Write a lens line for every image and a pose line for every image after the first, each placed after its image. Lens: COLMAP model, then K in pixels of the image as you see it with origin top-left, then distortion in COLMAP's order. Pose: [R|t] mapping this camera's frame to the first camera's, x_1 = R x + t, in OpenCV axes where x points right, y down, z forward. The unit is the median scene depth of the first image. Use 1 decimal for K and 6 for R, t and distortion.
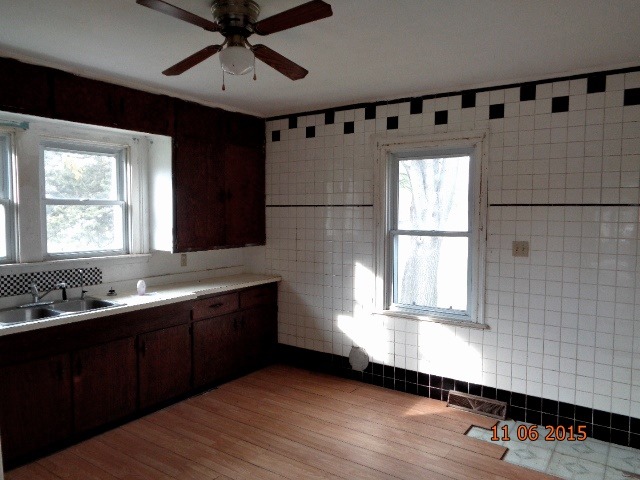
lens RADIAL K [[484.3, 0, 318.7], [0, 484.3, 238.6], [0, 0, 1]] dist [-0.013526, 0.005674]
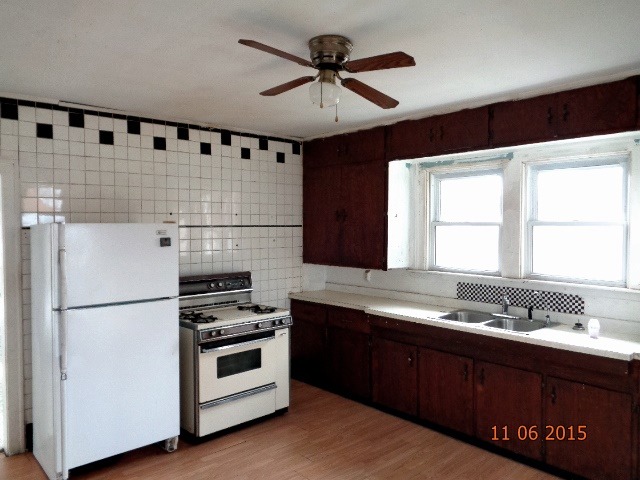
lens RADIAL K [[484.3, 0, 319.0], [0, 484.3, 239.8], [0, 0, 1]] dist [-0.013526, 0.005674]
pose [[-0.239320, 0.022820, -0.970672, 0.593601], [-0.063154, 0.997241, 0.039016, -0.054523], [0.968885, 0.070639, -0.237219, 0.841010]]
